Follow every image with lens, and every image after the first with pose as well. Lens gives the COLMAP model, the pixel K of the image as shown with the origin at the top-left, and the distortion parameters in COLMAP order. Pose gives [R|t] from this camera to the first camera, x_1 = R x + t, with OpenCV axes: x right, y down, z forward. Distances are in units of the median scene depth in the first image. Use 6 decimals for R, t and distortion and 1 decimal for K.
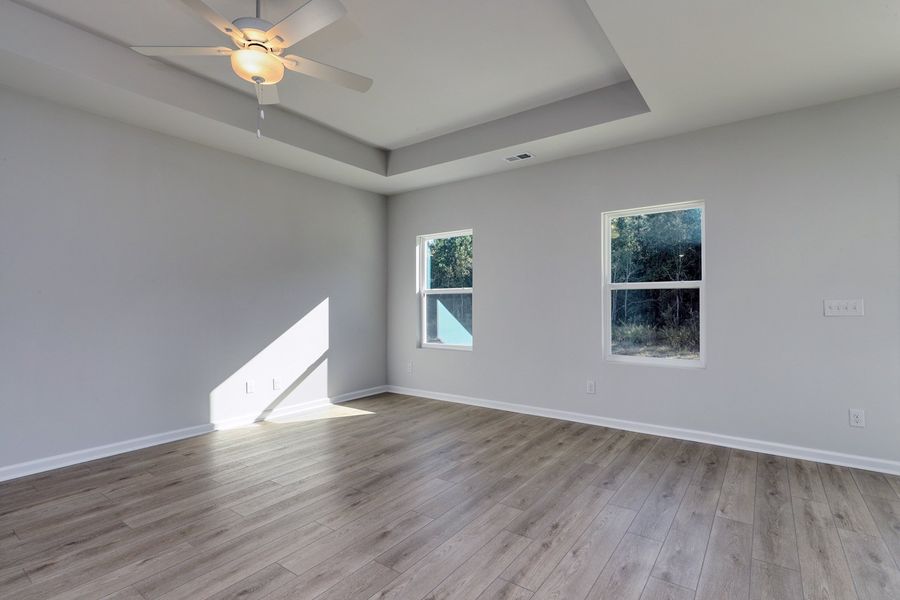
lens RADIAL K [[432.8, 0, 453.5], [0, 432.8, 297.3], [0, 0, 1]] dist [0.013876, 0.000185]
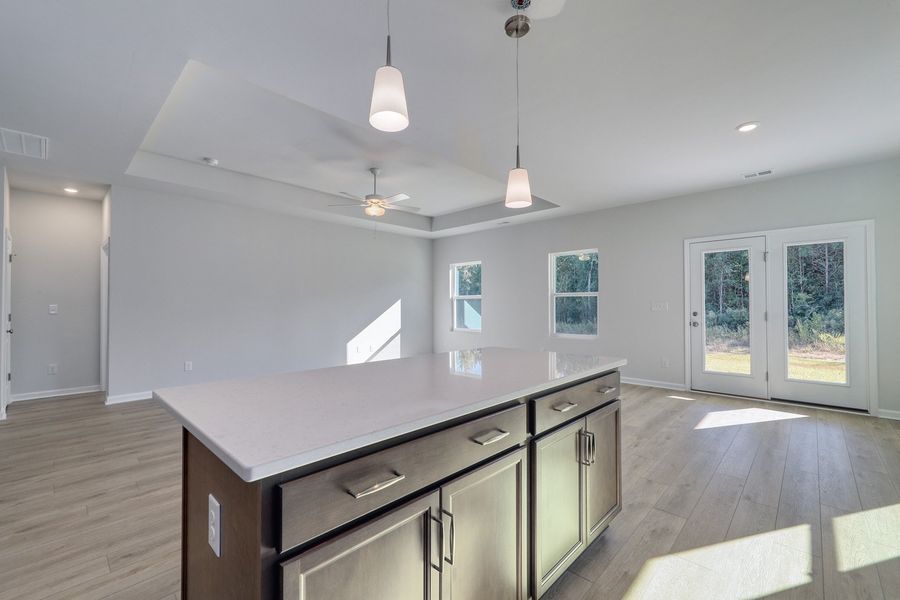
lens RADIAL K [[381.3, 0, 448.4], [0, 381.3, 301.0], [0, 0, 1]] dist [0.003857, 0.000535]
pose [[0.990189, -0.001816, -0.139726, 0.126614], [0.002822, 0.999972, 0.007001, -0.010197], [0.139710, -0.007326, 0.990165, -0.513067]]
